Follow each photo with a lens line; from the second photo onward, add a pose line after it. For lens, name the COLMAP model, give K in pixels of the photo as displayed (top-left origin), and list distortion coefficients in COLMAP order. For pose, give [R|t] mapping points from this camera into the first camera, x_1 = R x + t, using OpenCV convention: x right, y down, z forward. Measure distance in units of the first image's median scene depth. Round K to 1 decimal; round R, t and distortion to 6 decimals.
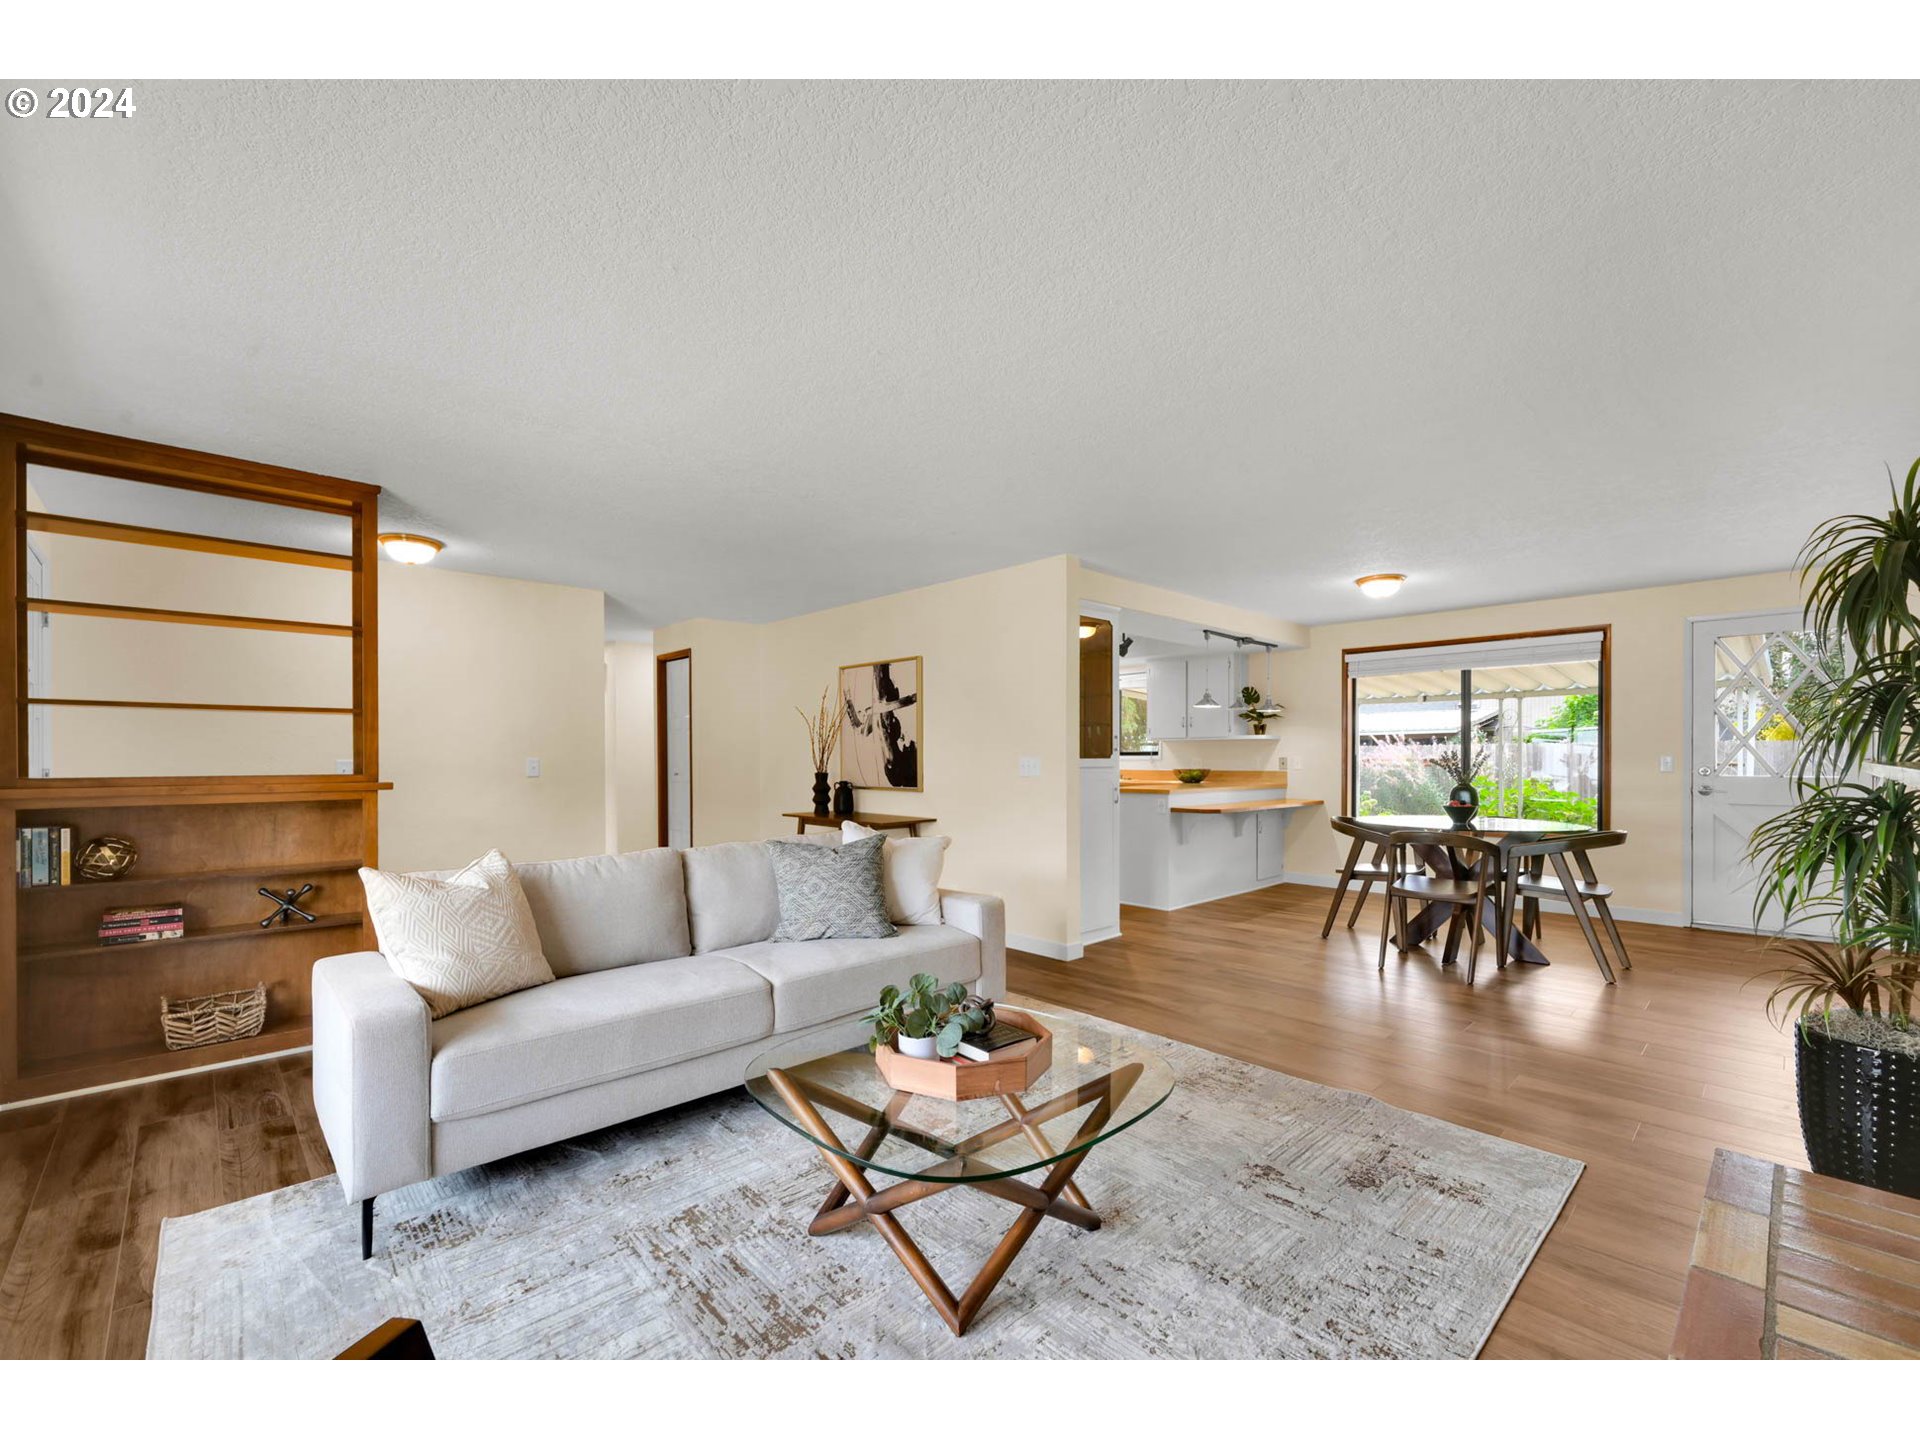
lens RADIAL K [[839.8, 0, 957.4], [0, 839.8, 744.9], [0, 0, 1]] dist [0.001043, -0.000692]
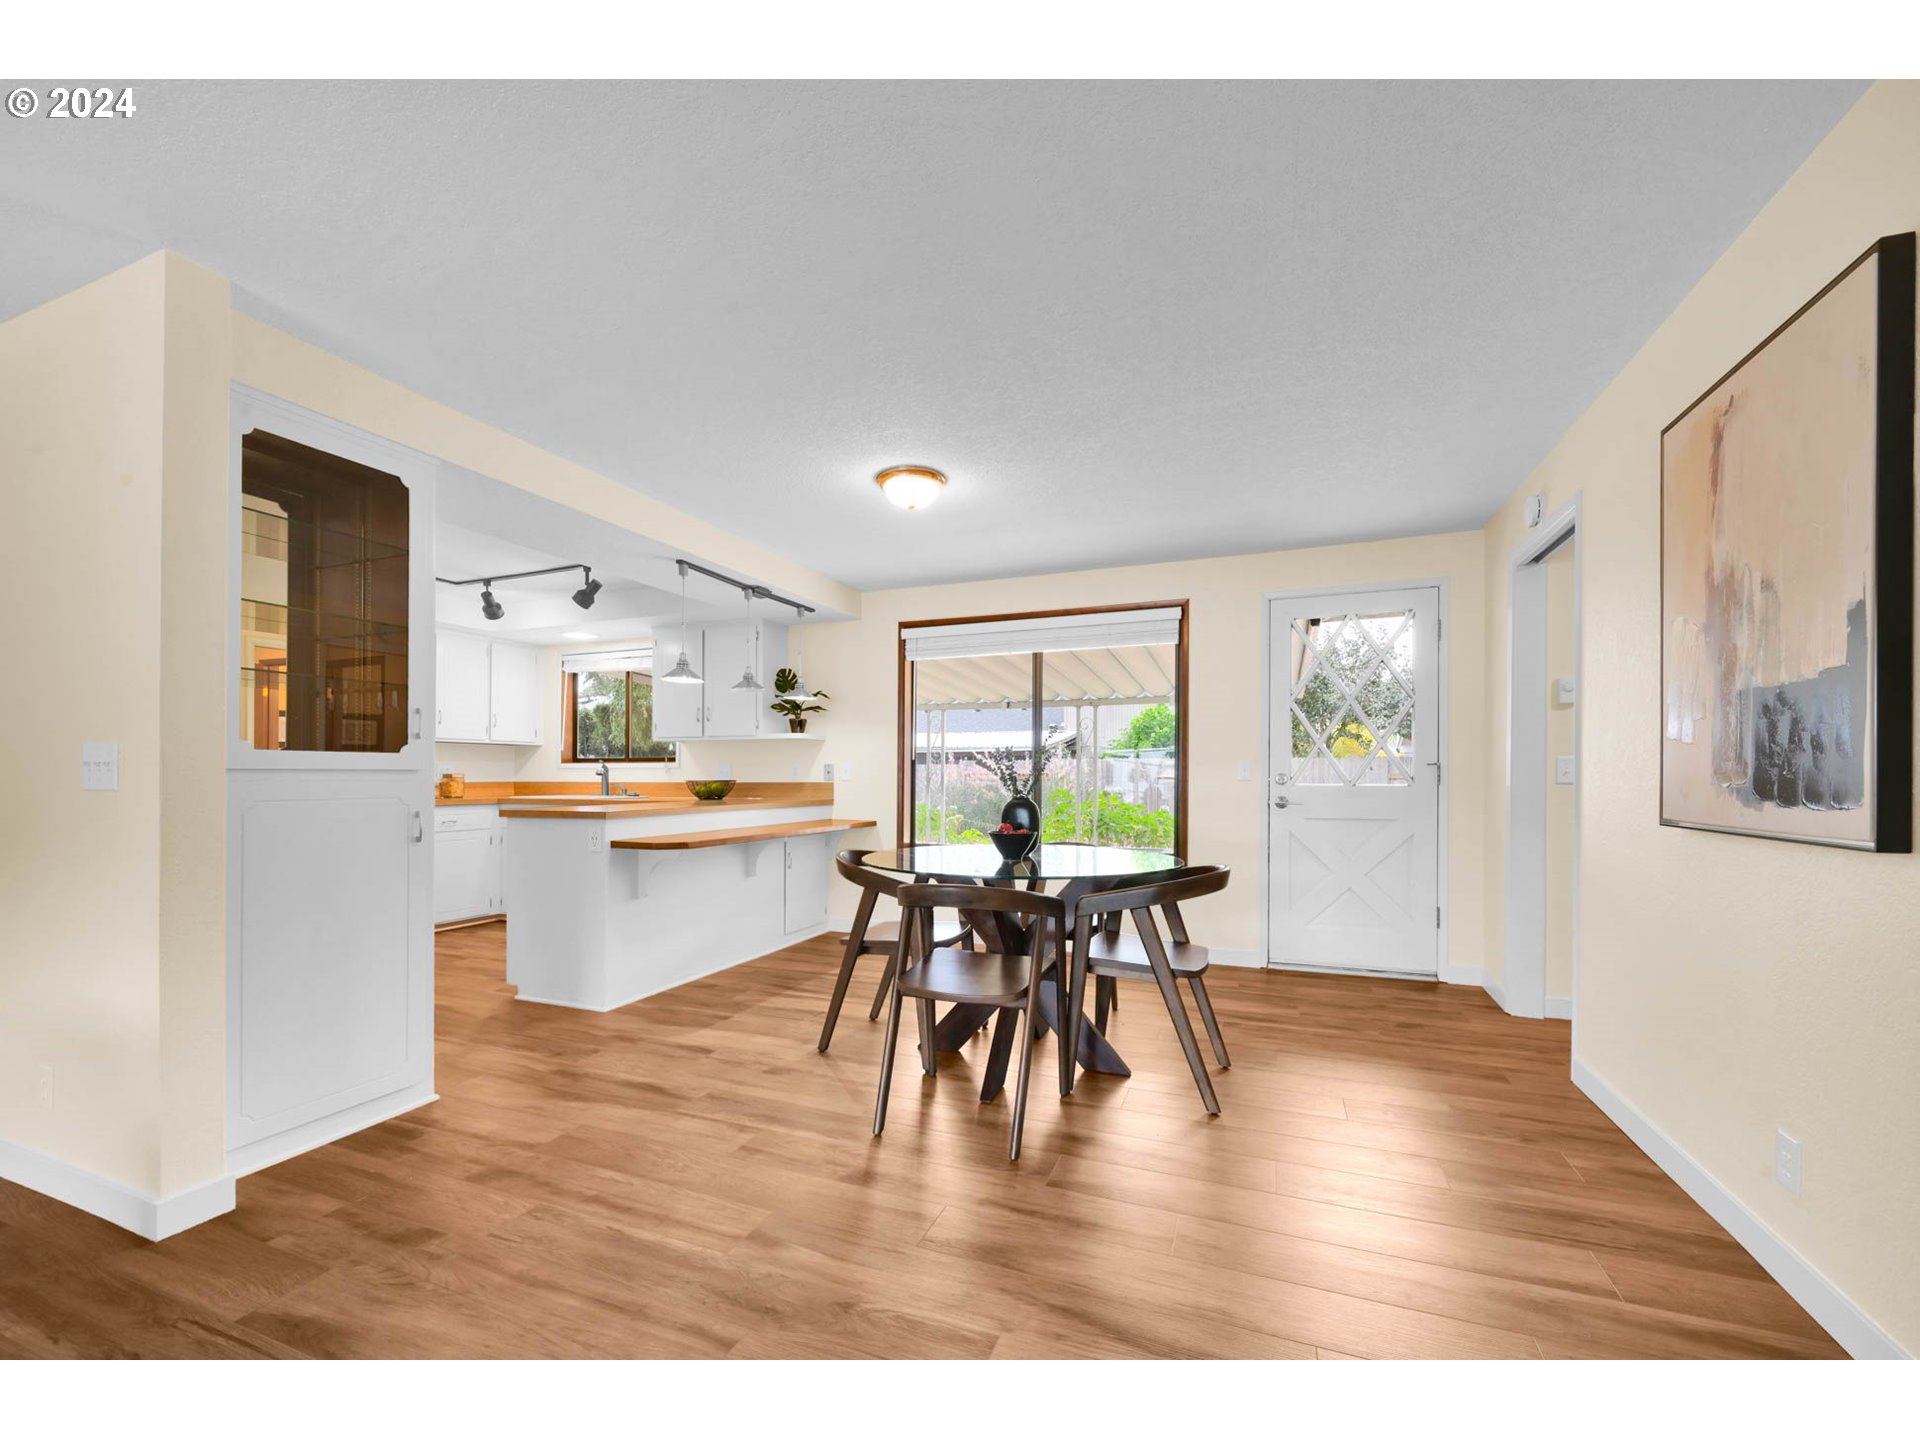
lens RADIAL K [[773.9, 0, 961.2], [0, 773.9, 752.7], [0, 0, 1]] dist [0.001914, 0.000268]
pose [[0.914274, 0.013926, 0.404857, 0.281906], [-0.007996, 0.999835, -0.016336, 0.019478], [-0.405018, 0.011699, 0.914234, 0.416967]]
